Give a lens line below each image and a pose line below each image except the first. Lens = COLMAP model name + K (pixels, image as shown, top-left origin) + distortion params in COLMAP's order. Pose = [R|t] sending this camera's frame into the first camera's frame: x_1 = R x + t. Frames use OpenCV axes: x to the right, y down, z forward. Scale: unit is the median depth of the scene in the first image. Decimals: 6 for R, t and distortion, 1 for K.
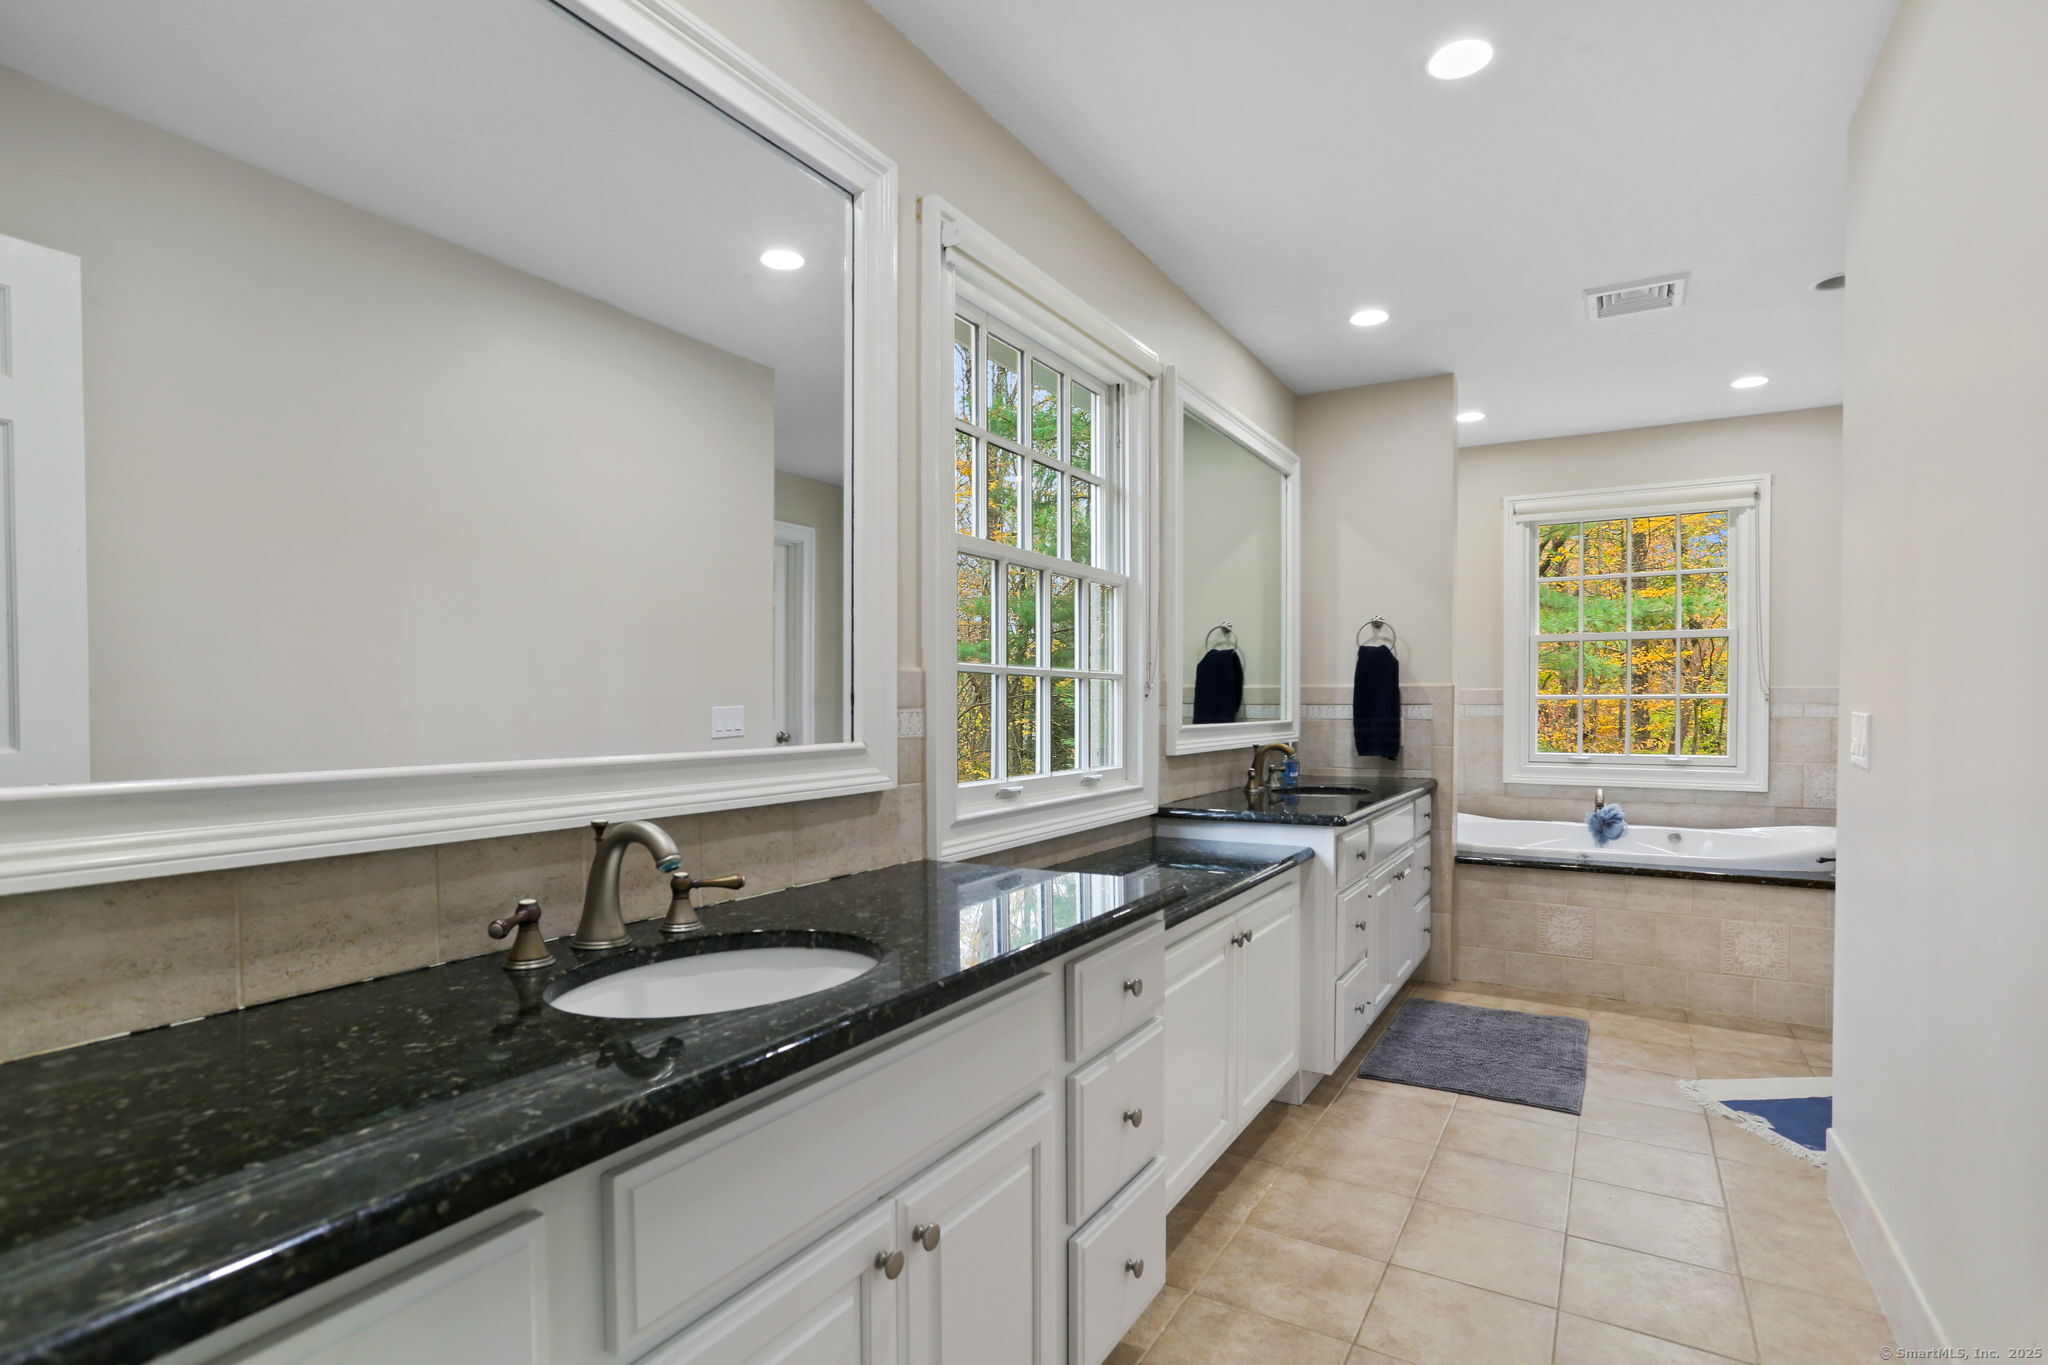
lens RADIAL K [[1012.8, 0, 1024.0], [0, 1012.8, 682.5], [0, 0, 1]] dist [-0.036293, 0.025260]
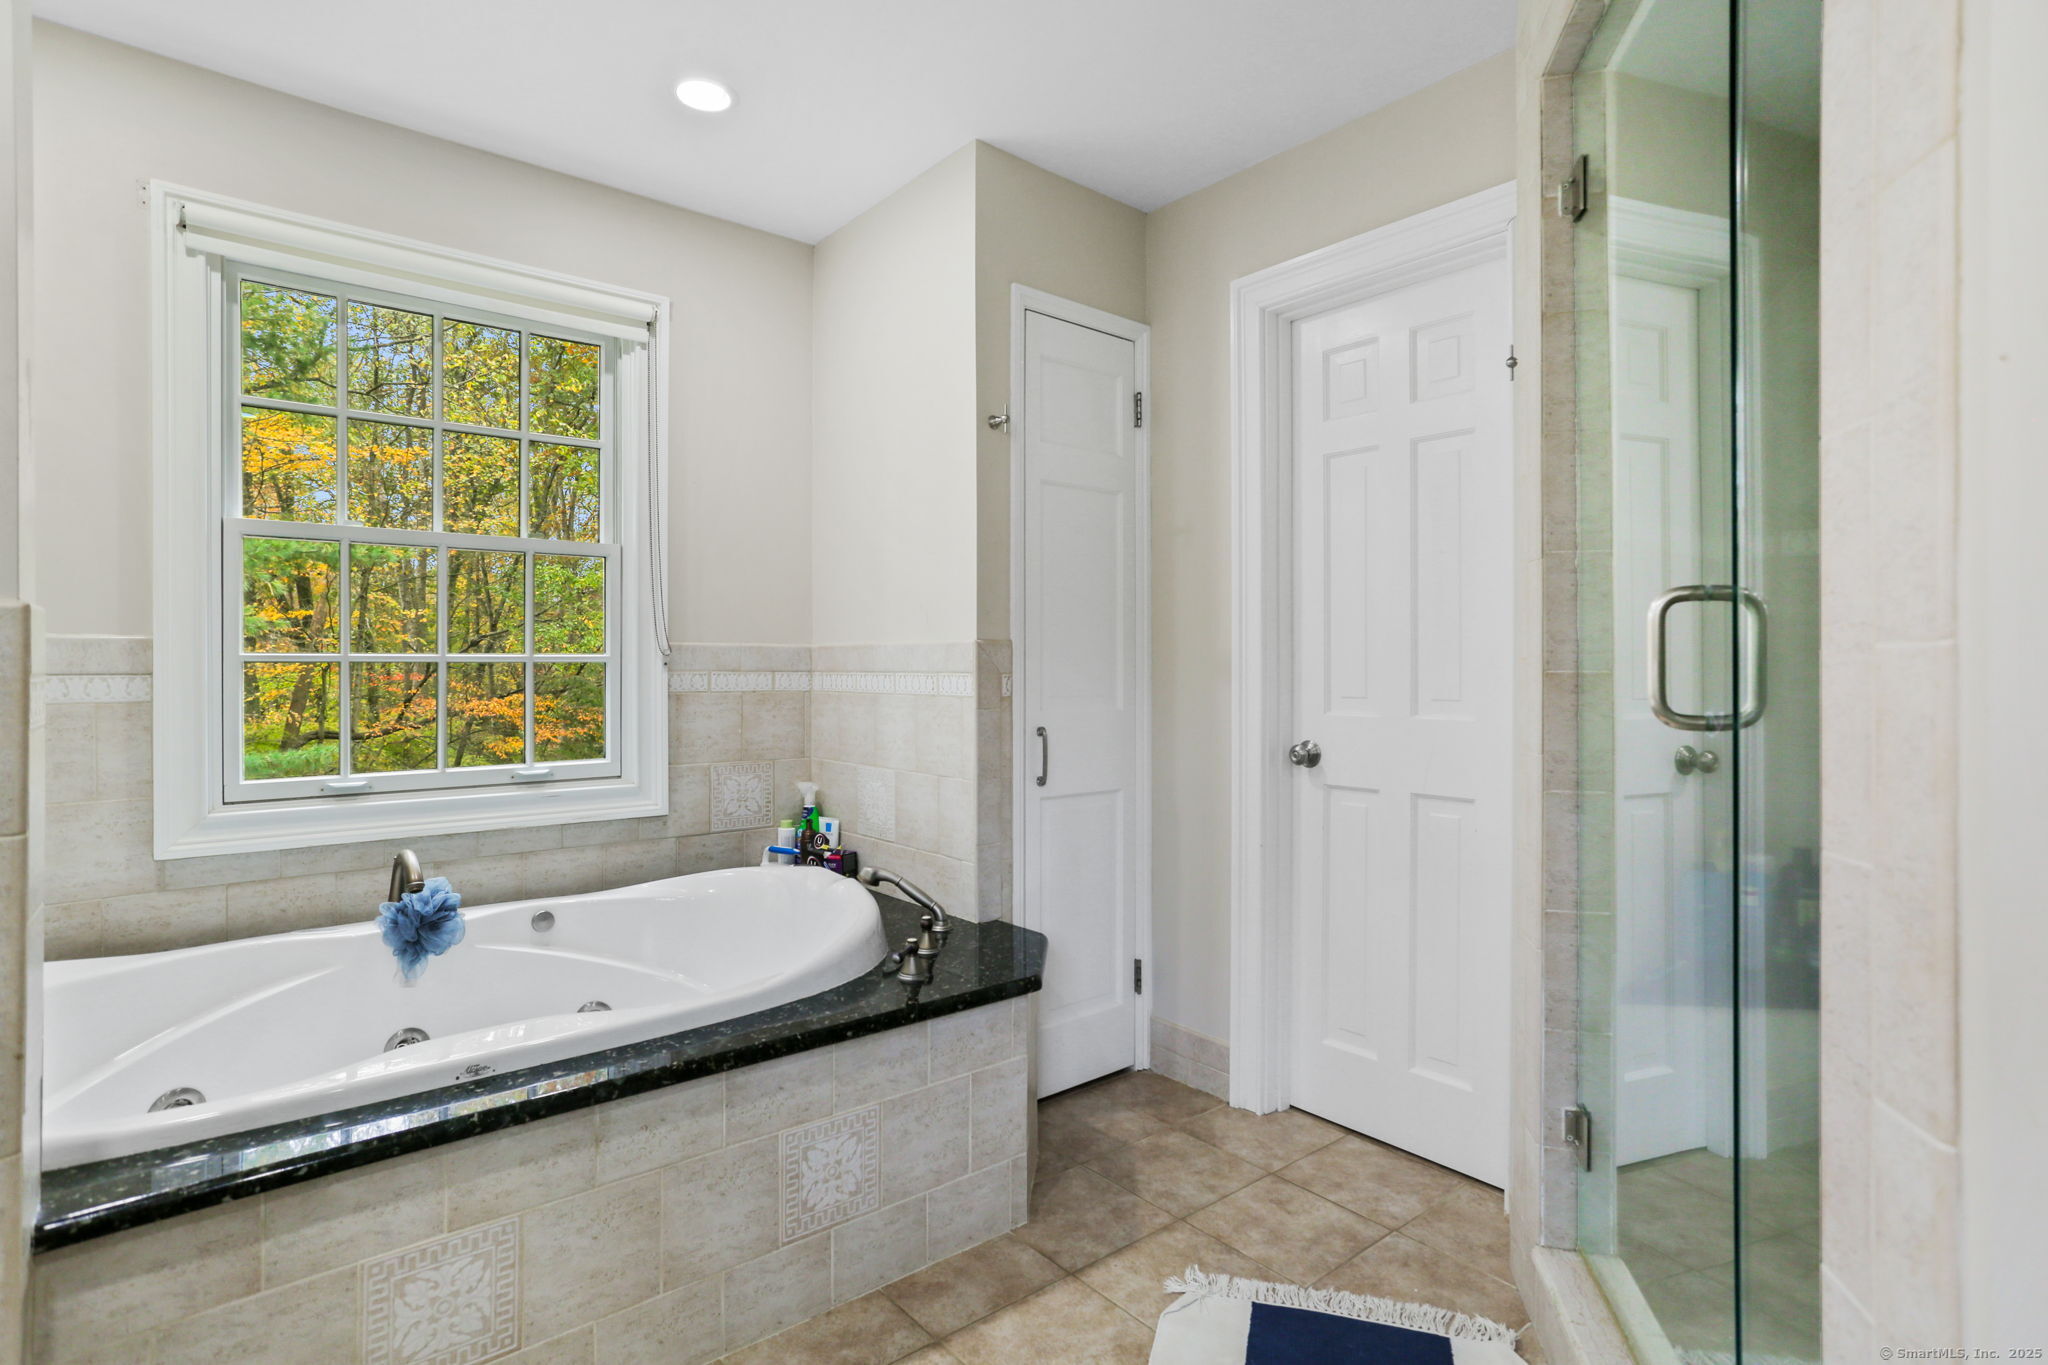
lens RADIAL K [[1012.8, 0, 1024.0], [0, 1012.8, 682.5], [0, 0, 1]] dist [-0.036293, 0.025260]
pose [[0.338637, -0.015134, 0.940795, 0.229999], [-0.018778, 0.999563, 0.022838, 0.010107], [-0.940730, -0.025400, 0.338205, 0.573399]]
